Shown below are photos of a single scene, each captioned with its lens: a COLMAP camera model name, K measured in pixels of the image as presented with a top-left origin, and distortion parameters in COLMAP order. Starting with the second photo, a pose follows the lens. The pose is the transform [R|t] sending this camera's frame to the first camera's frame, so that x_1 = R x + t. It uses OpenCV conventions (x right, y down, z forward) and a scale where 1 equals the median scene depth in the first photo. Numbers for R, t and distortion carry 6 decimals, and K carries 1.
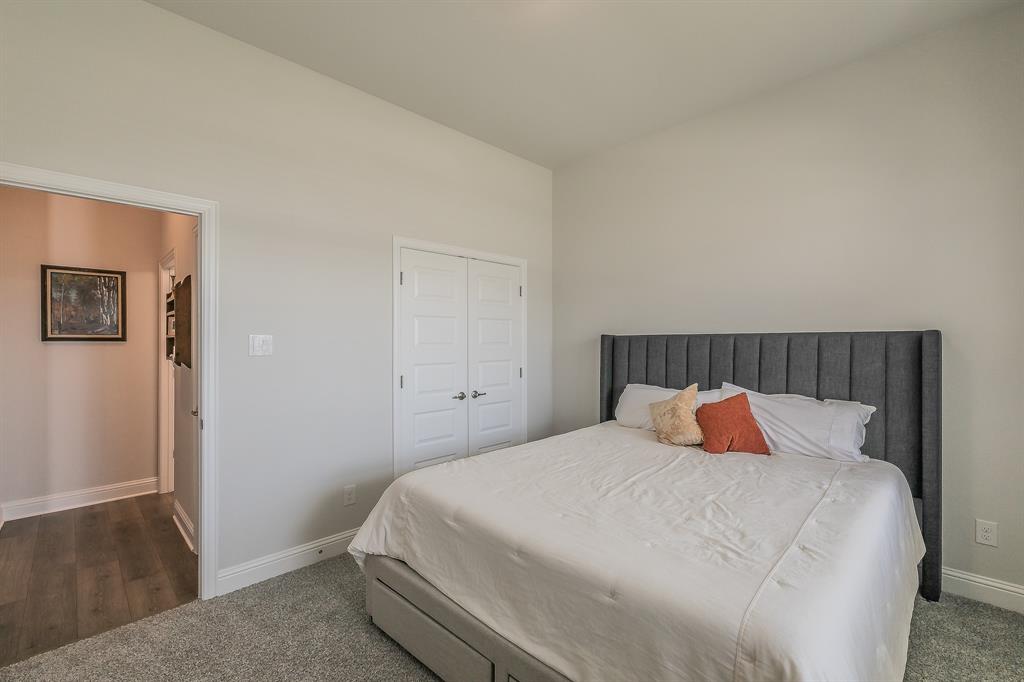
lens RADIAL K [[441.9, 0, 508.1], [0, 441.9, 343.6], [0, 0, 1]] dist [-0.000121, 0.000022]
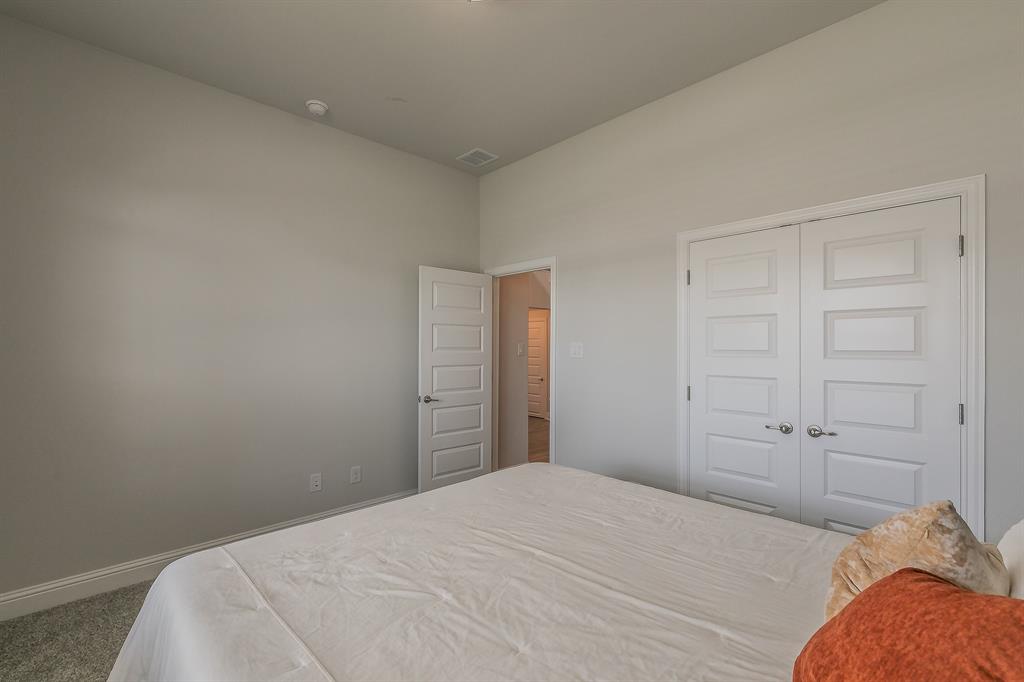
lens RADIAL K [[437.8, 0, 512.0], [0, 437.8, 341.0], [0, 0, 1]] dist [0.000505, -0.000021]
pose [[-0.006920, -0.009460, -0.999931, 0.780314], [-0.007941, 0.999924, -0.009405, -0.008732], [0.999945, 0.007876, -0.006994, 0.784460]]
